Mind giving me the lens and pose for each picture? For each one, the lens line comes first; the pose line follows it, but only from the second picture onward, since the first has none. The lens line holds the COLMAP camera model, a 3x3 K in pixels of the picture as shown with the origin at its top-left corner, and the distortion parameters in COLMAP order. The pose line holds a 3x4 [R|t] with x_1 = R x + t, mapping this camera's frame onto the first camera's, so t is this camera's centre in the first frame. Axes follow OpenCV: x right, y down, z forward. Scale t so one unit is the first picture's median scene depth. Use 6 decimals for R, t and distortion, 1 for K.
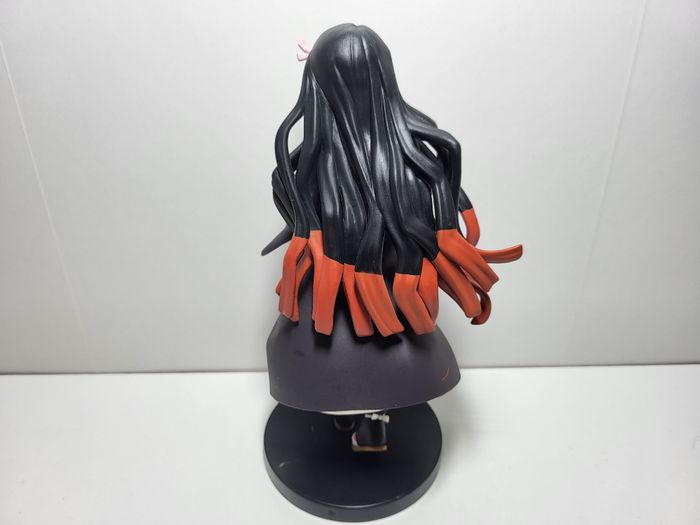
lens RADIAL K [[543.4, 0, 353.1], [0, 543.4, 262.4], [0, 0, 1]] dist [-0.010100, -0.013323]
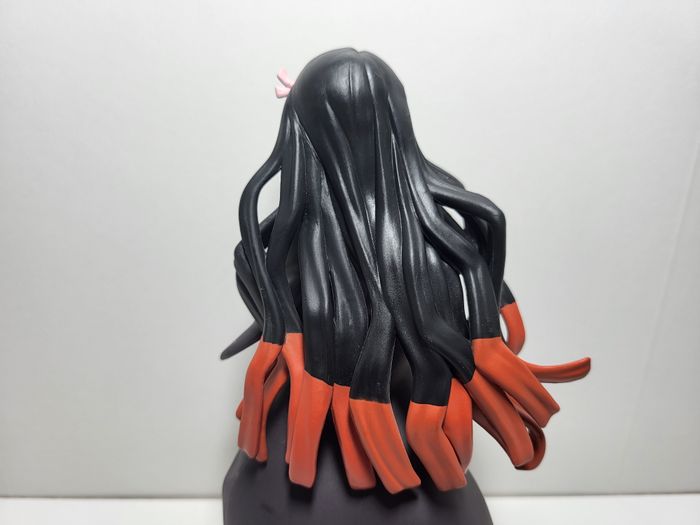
lens RADIAL K [[543.4, 0, 350.3], [0, 543.4, 256.9], [0, 0, 1]] dist [-0.010100, -0.013323]
pose [[0.999794, 0.017685, 0.009912, -0.005580], [-0.016223, 0.991126, -0.131933, -0.064961], [-0.012157, 0.131745, 0.991209, 0.304012]]
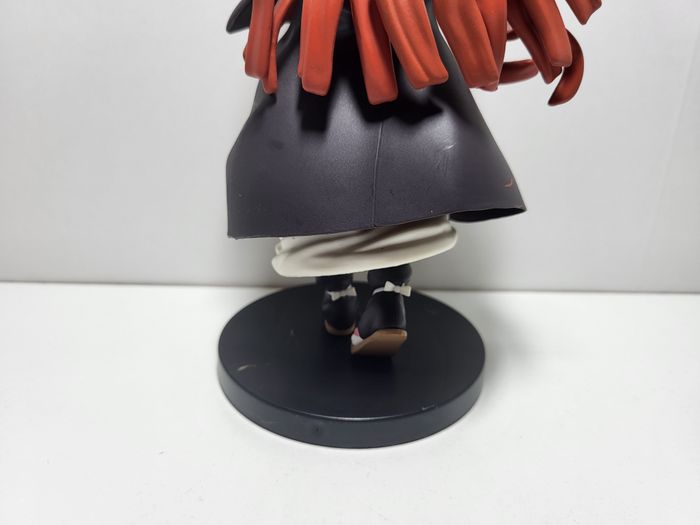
lens RADIAL K [[543.4, 0, 350.9], [0, 543.4, 265.3], [0, 0, 1]] dist [-0.010100, -0.013323]
pose [[0.999542, 0.027507, 0.012586, -0.017353], [-0.025821, 0.992597, -0.118678, 0.409341], [-0.015757, 0.118299, 0.992853, 0.430258]]
